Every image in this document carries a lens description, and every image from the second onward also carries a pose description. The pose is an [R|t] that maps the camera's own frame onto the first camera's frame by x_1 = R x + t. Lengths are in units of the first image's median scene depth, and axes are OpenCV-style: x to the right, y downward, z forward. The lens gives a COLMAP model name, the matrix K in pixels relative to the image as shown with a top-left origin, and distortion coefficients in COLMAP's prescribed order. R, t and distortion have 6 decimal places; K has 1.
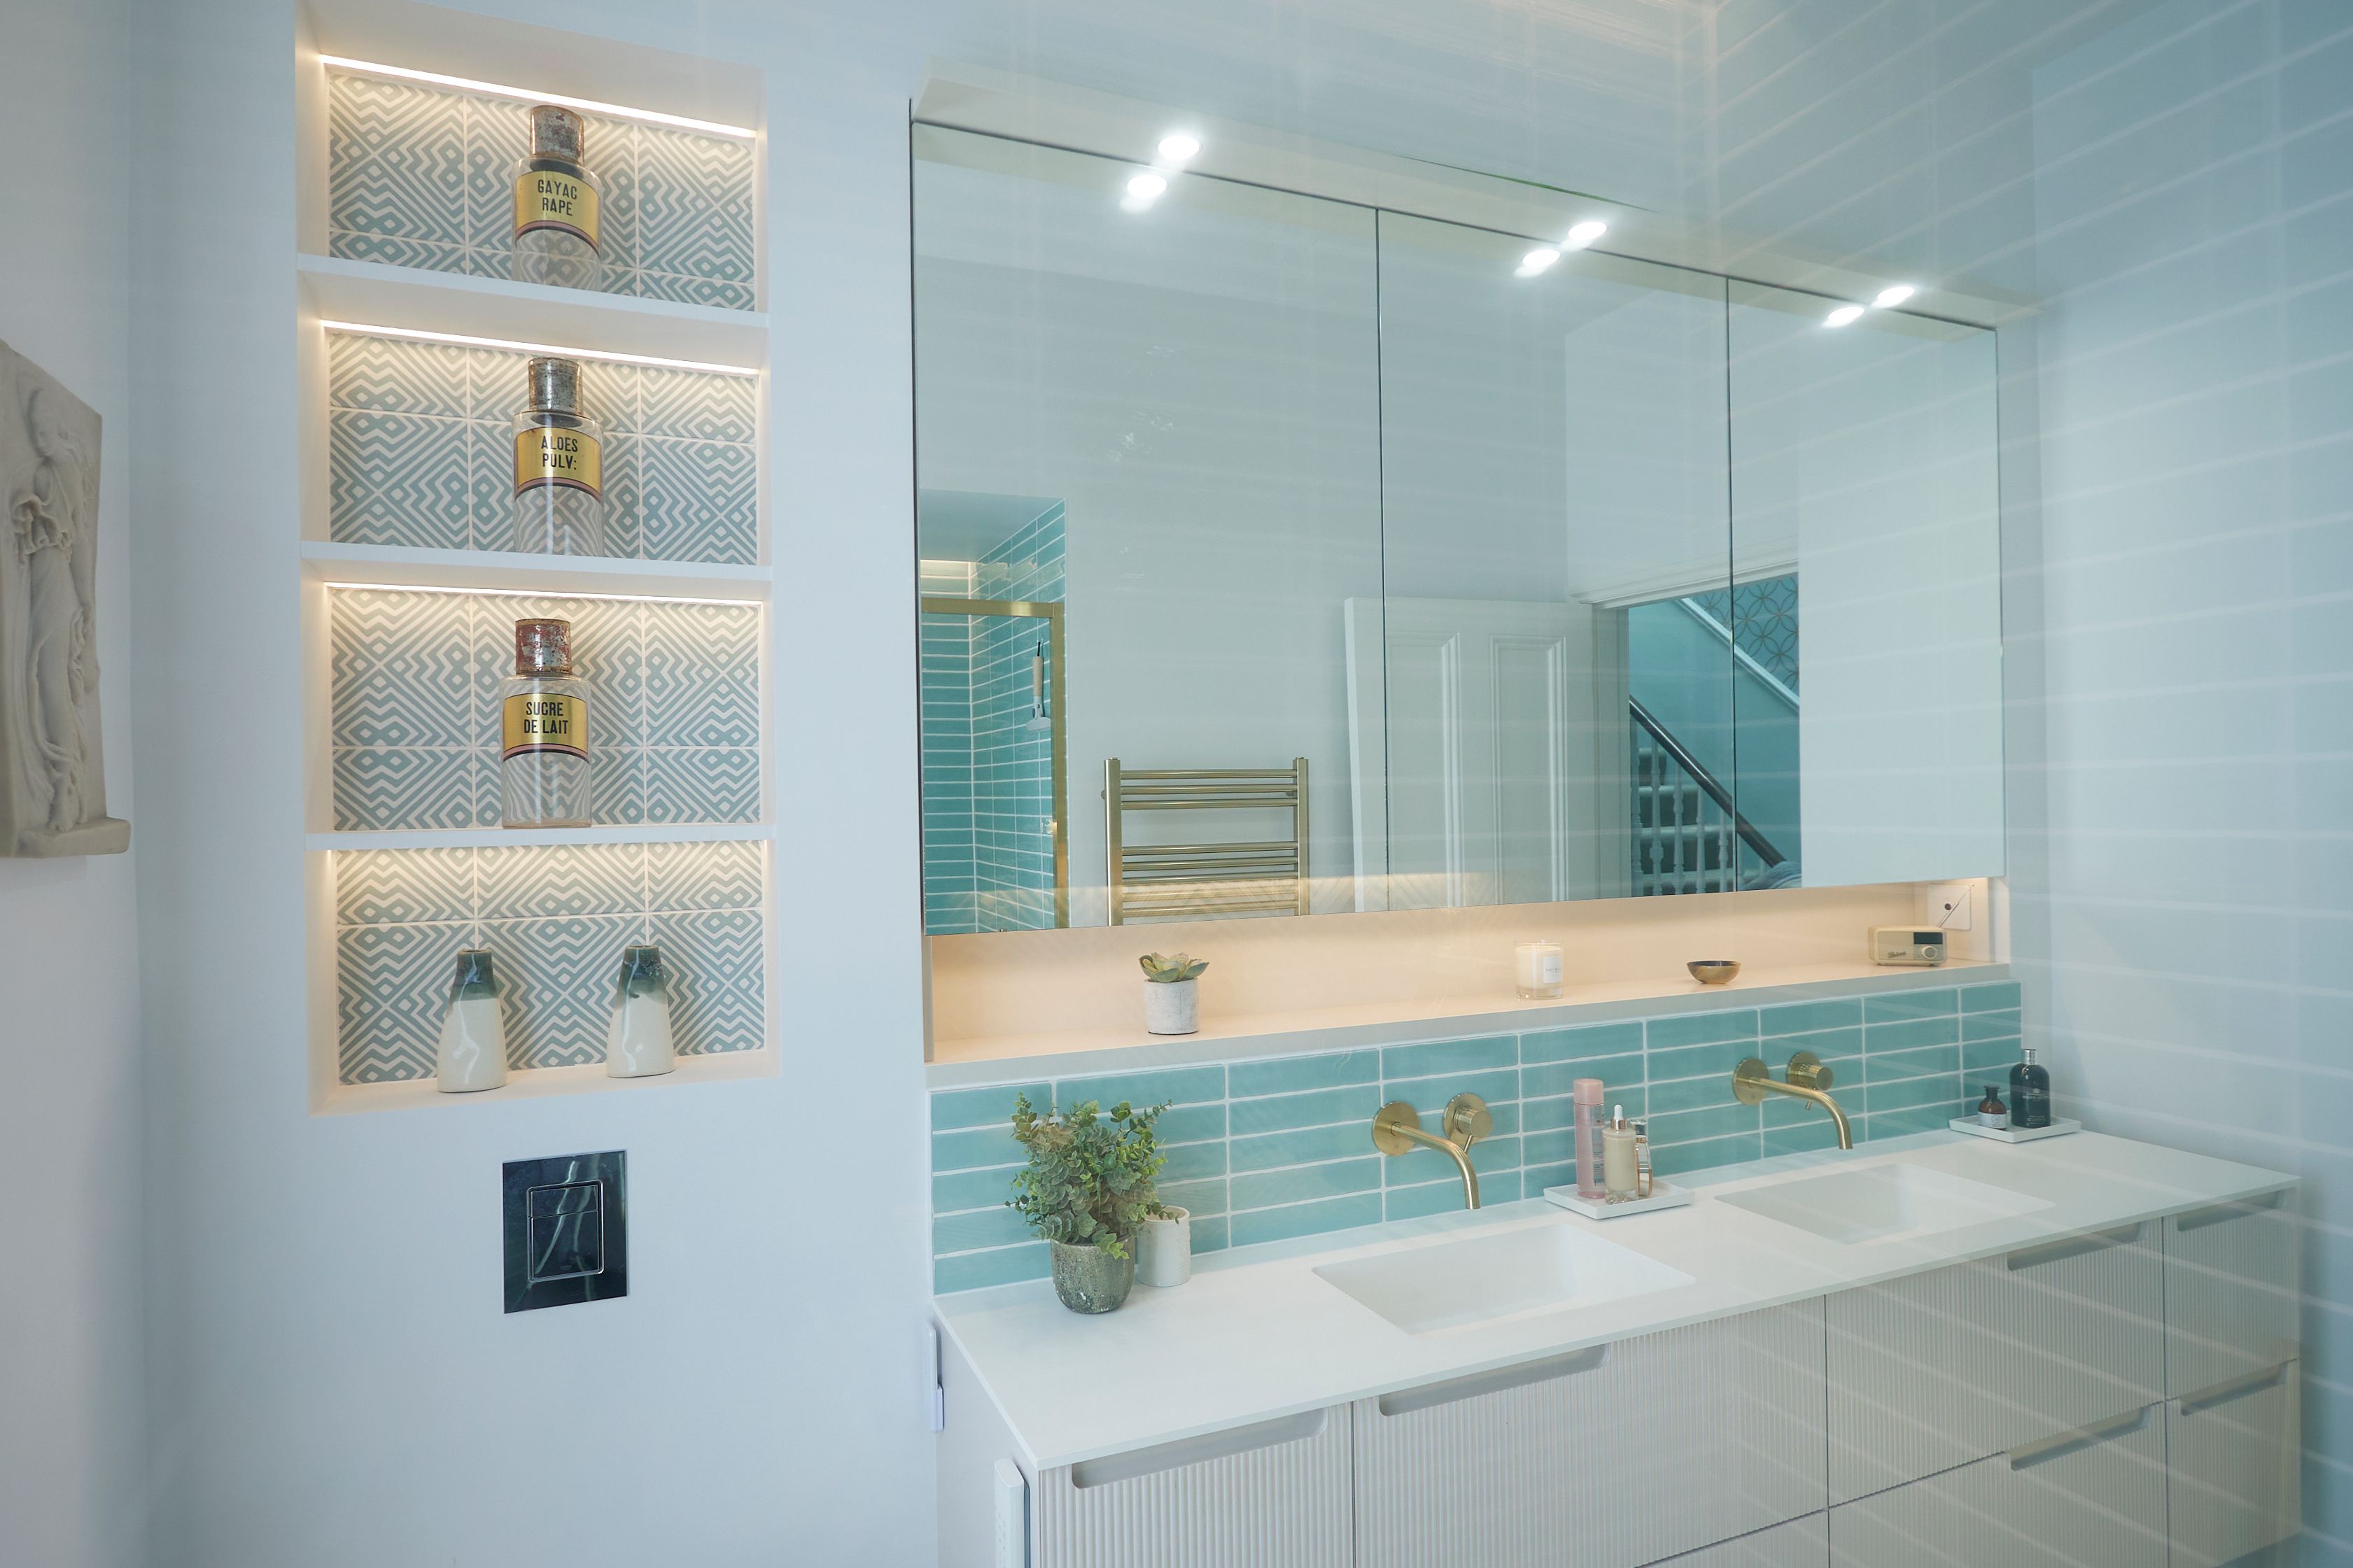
lens RADIAL K [[1300.4, 0, 1169.9], [0, 1300.4, 809.7], [0, 0, 1]] dist [-0.013336, 0.002854]
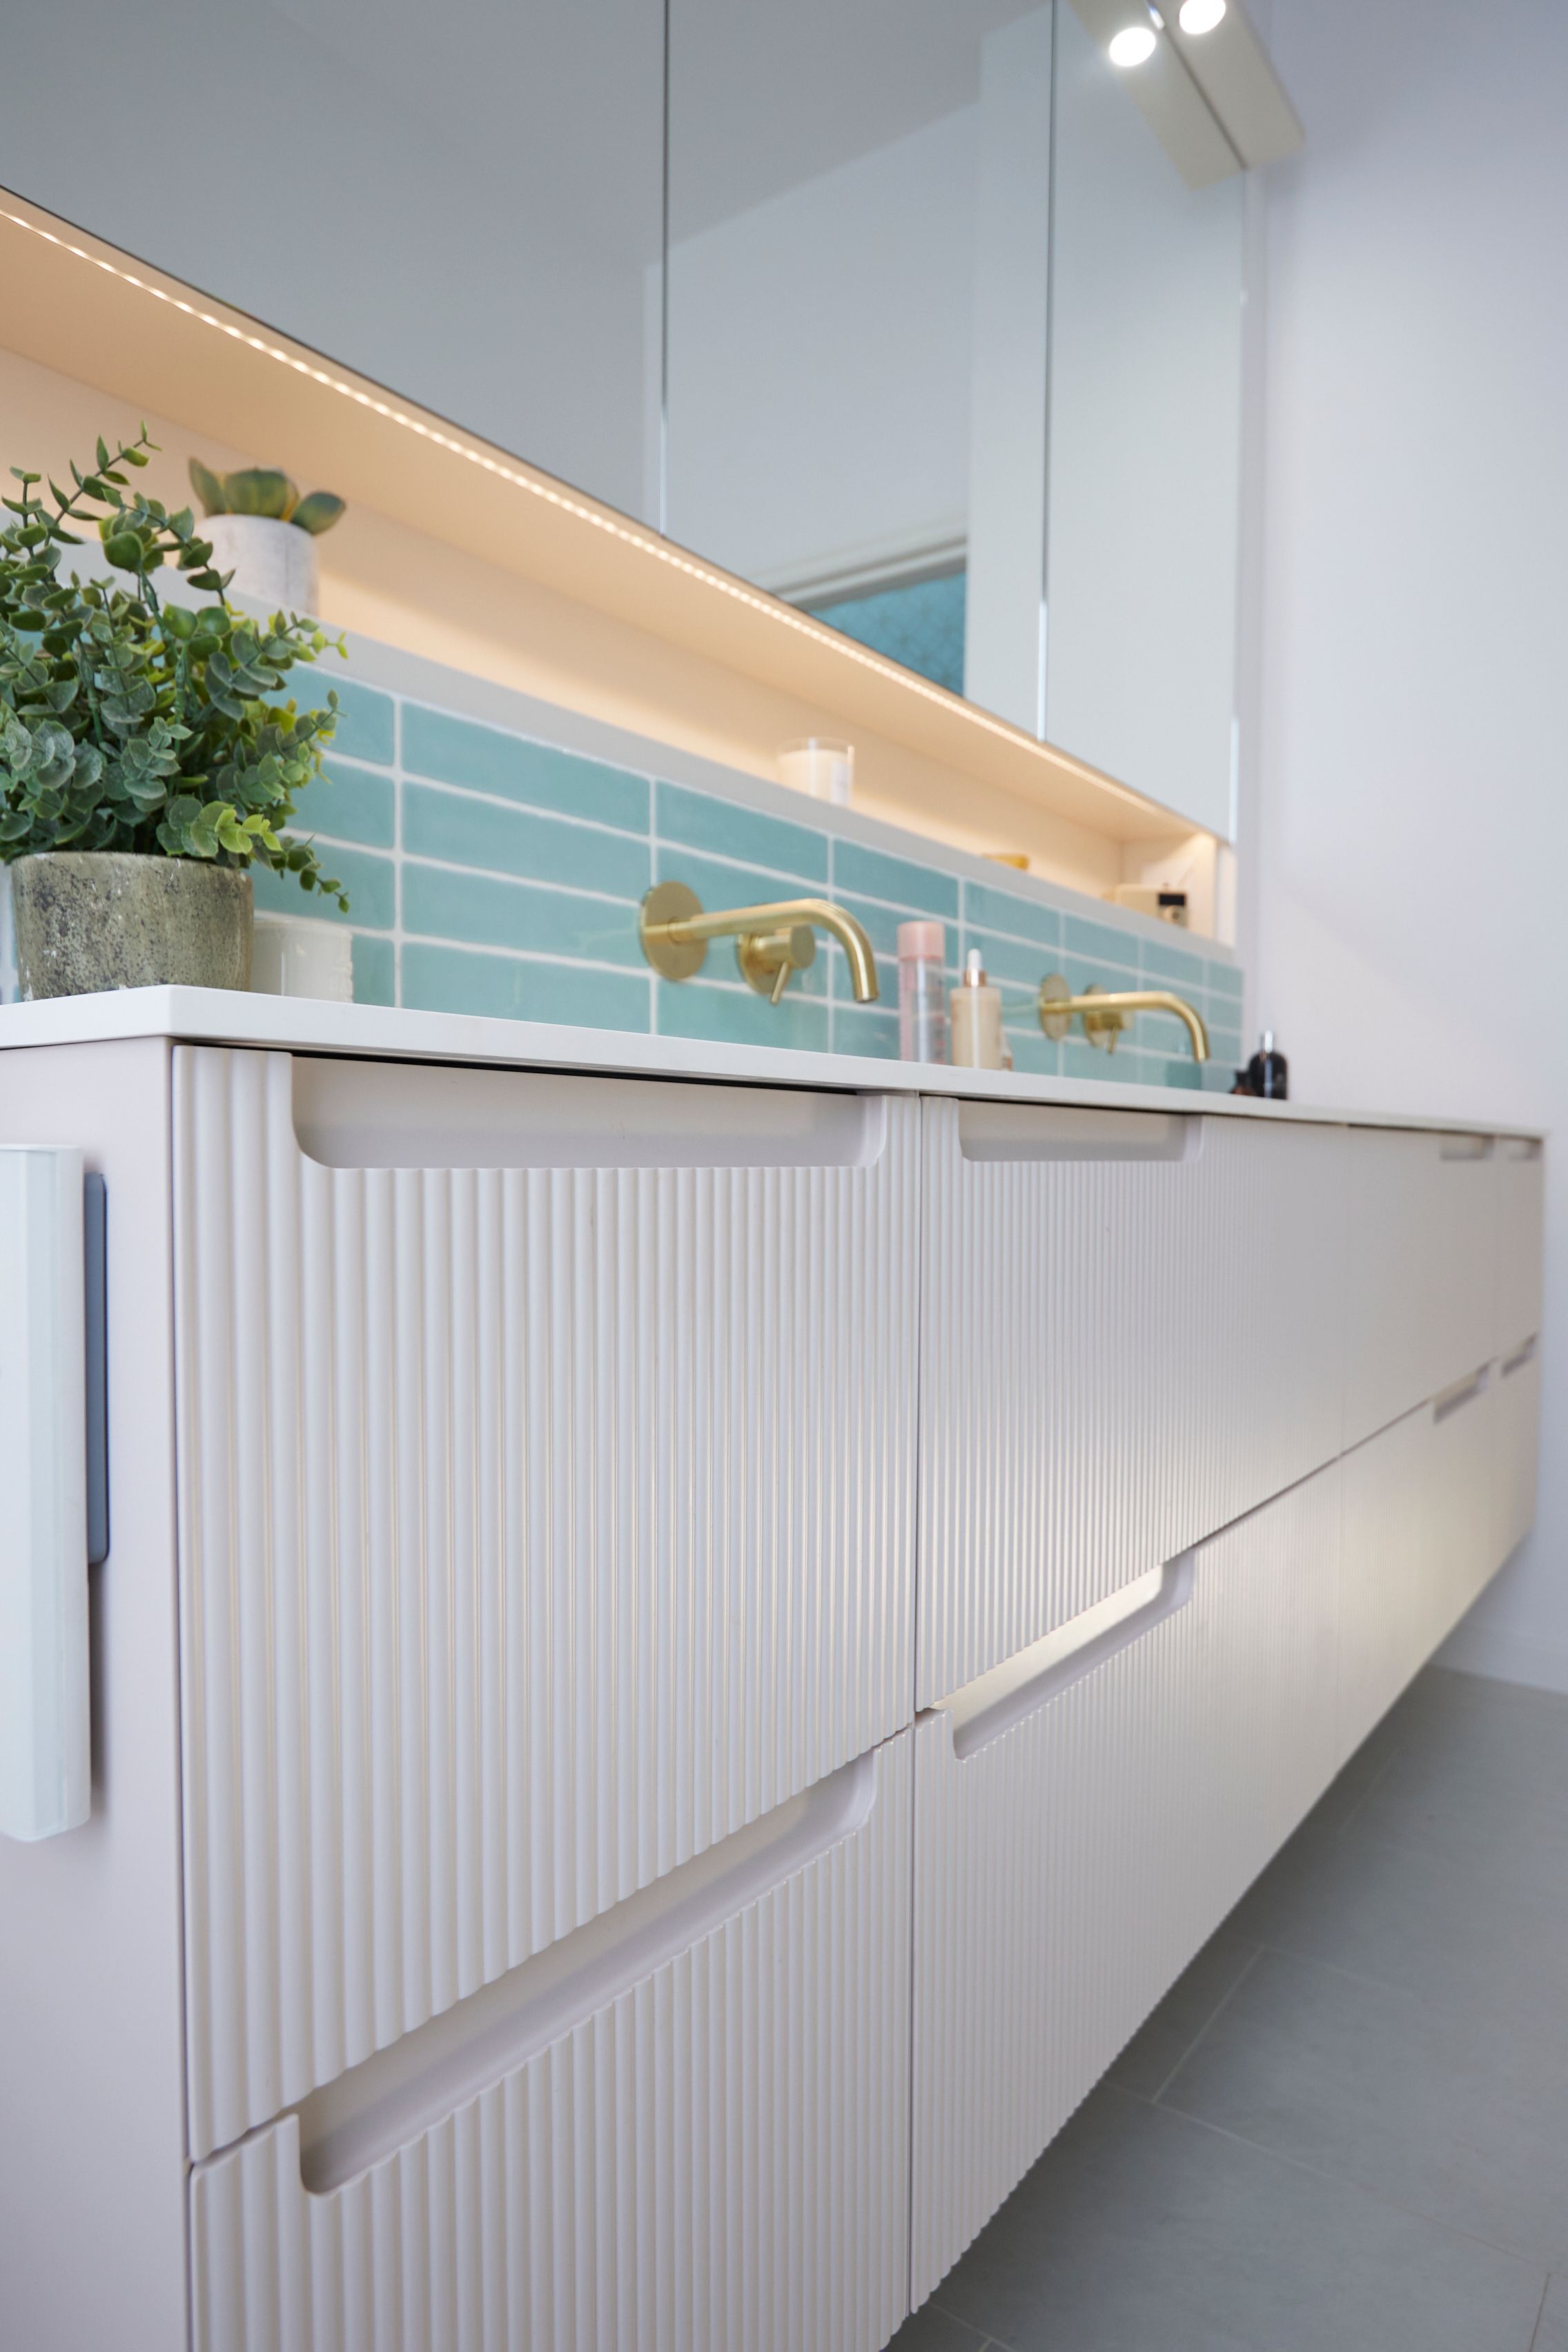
lens RADIAL K [[1388.0, 0, 776.8], [0, 1388.0, 1228.8], [0, 0, 1]] dist [-0.005093, -0.000884]
pose [[0.862791, -0.002357, 0.505555, -0.100989], [-0.025075, 0.998559, 0.047450, 0.395182], [-0.504938, -0.053616, 0.861488, 0.532051]]
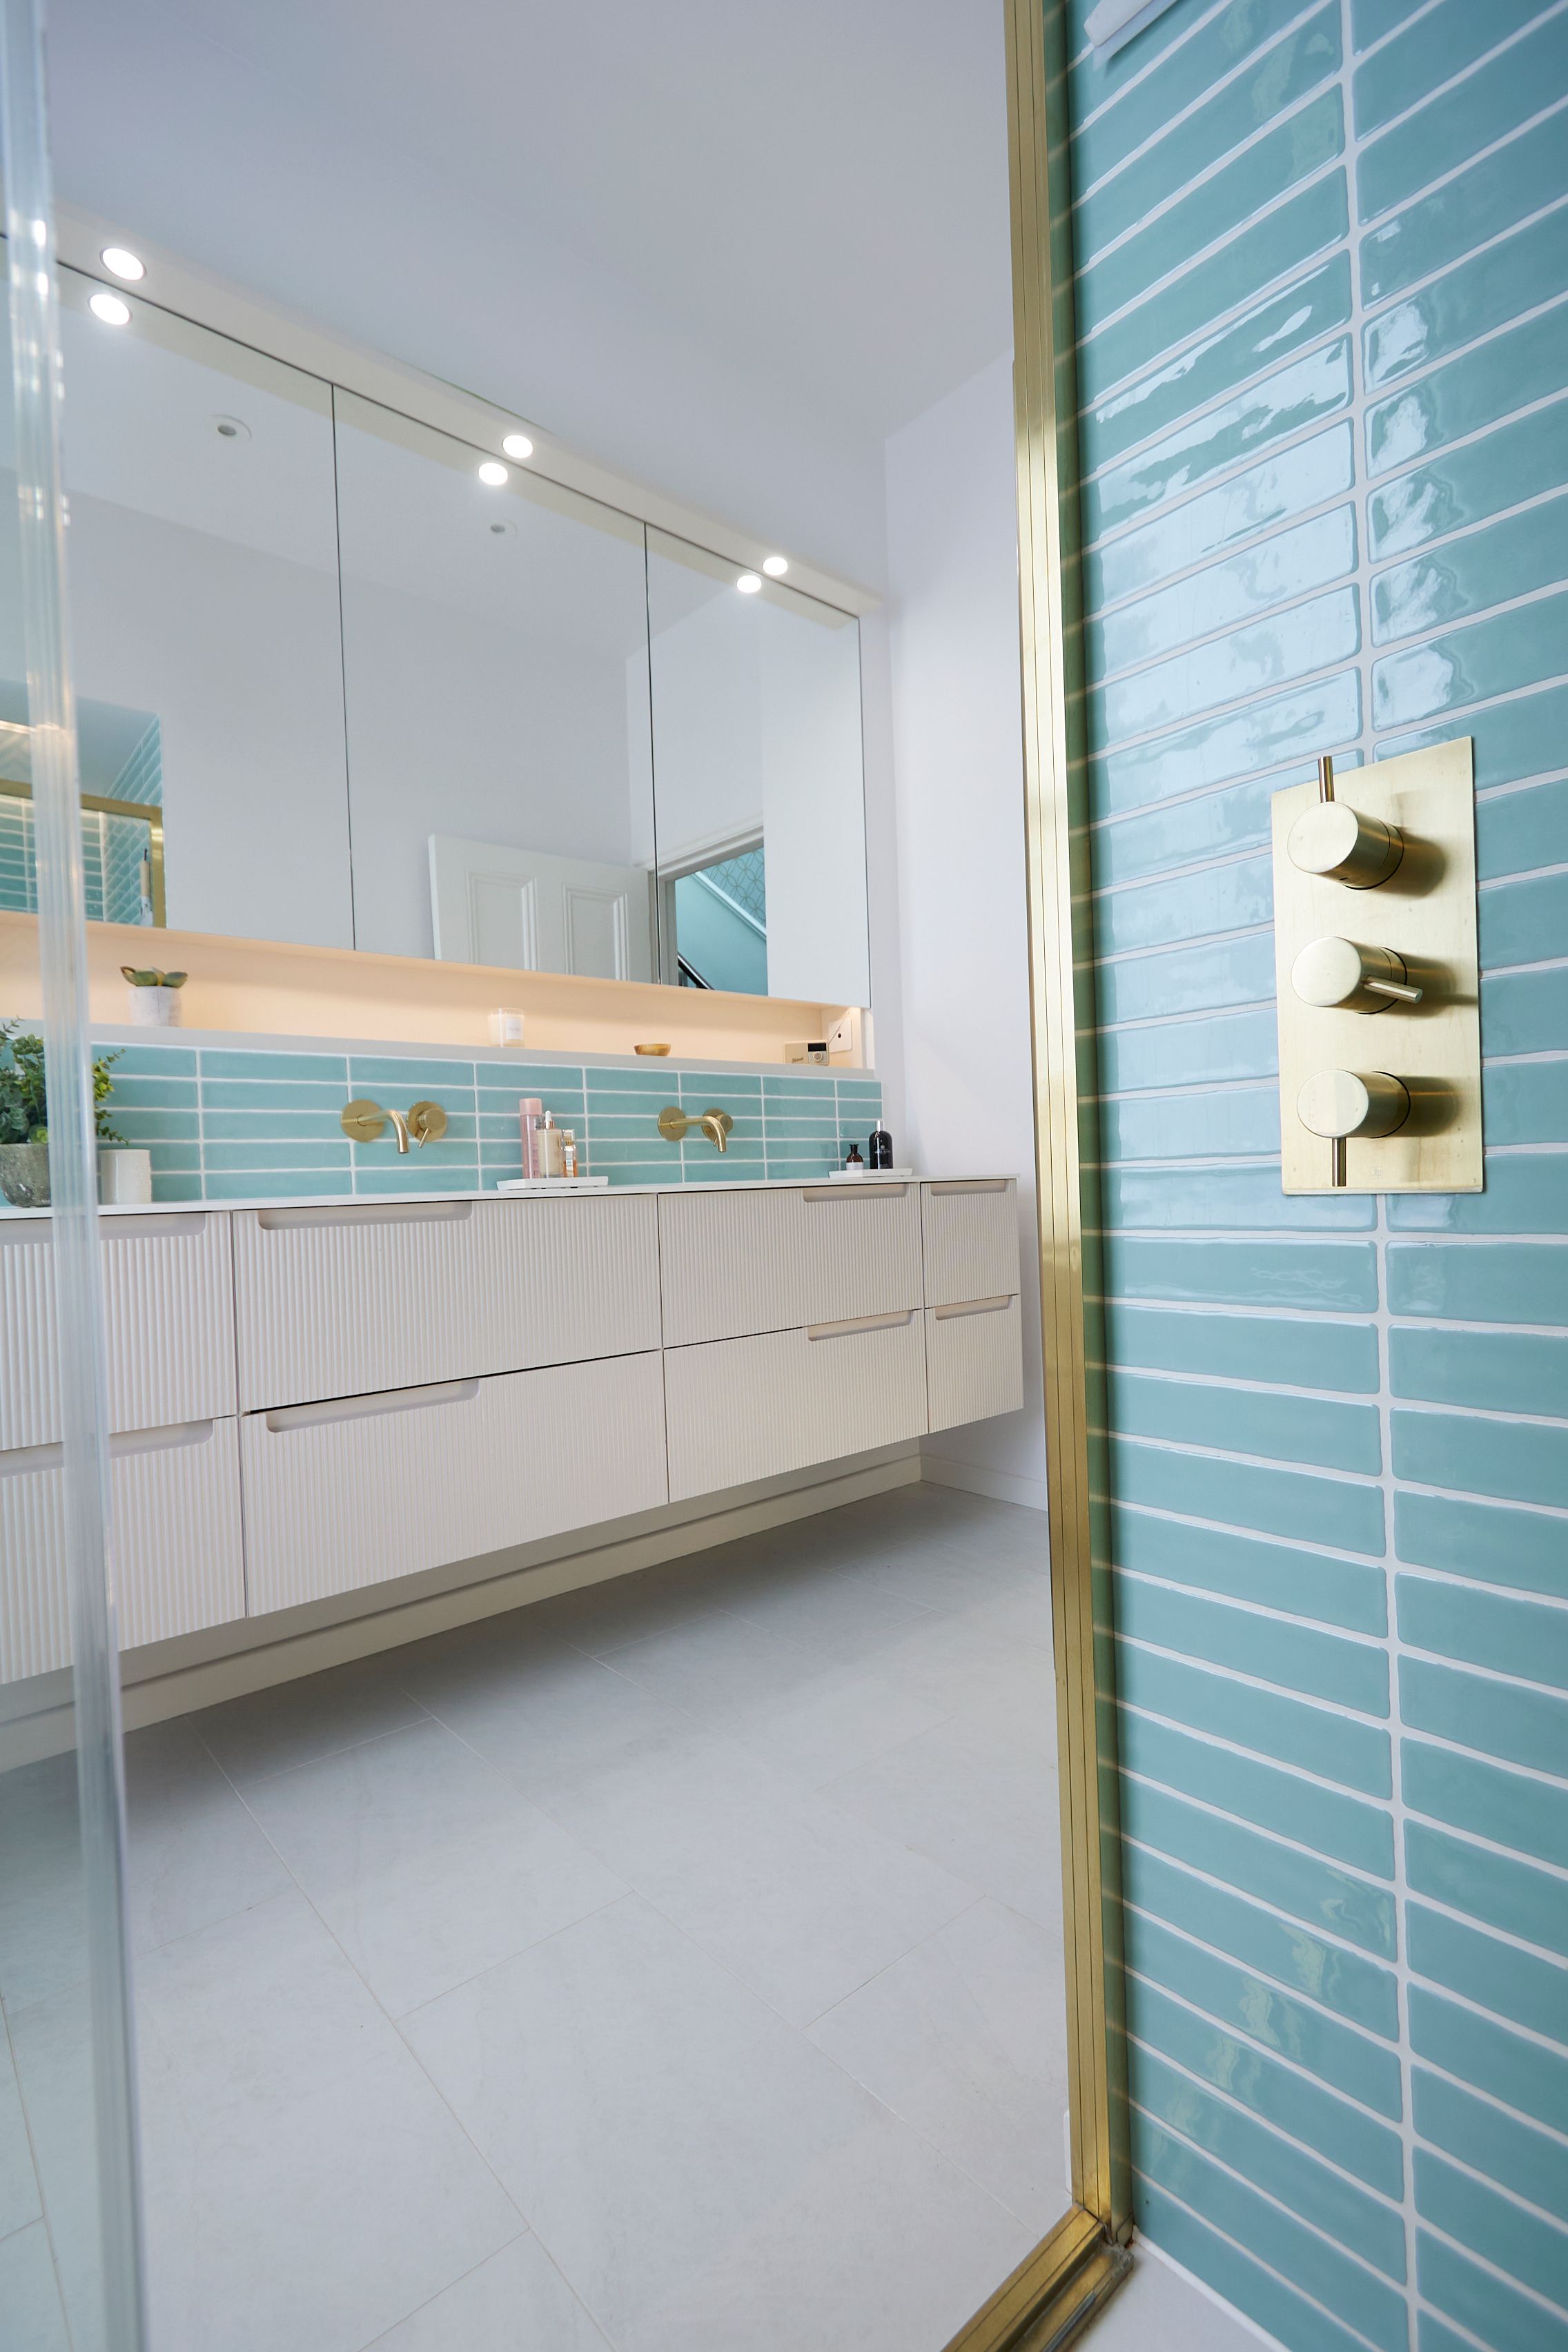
lens RADIAL K [[1085.6, 0, 791.0], [0, 1085.6, 1199.4], [0, 0, 1]] dist [0.004120, 0.000352]
pose [[0.949457, -0.018981, 0.313322, 0.273536], [0.015847, 0.999796, 0.012547, 0.363653], [-0.313496, -0.006948, 0.949564, -0.157550]]
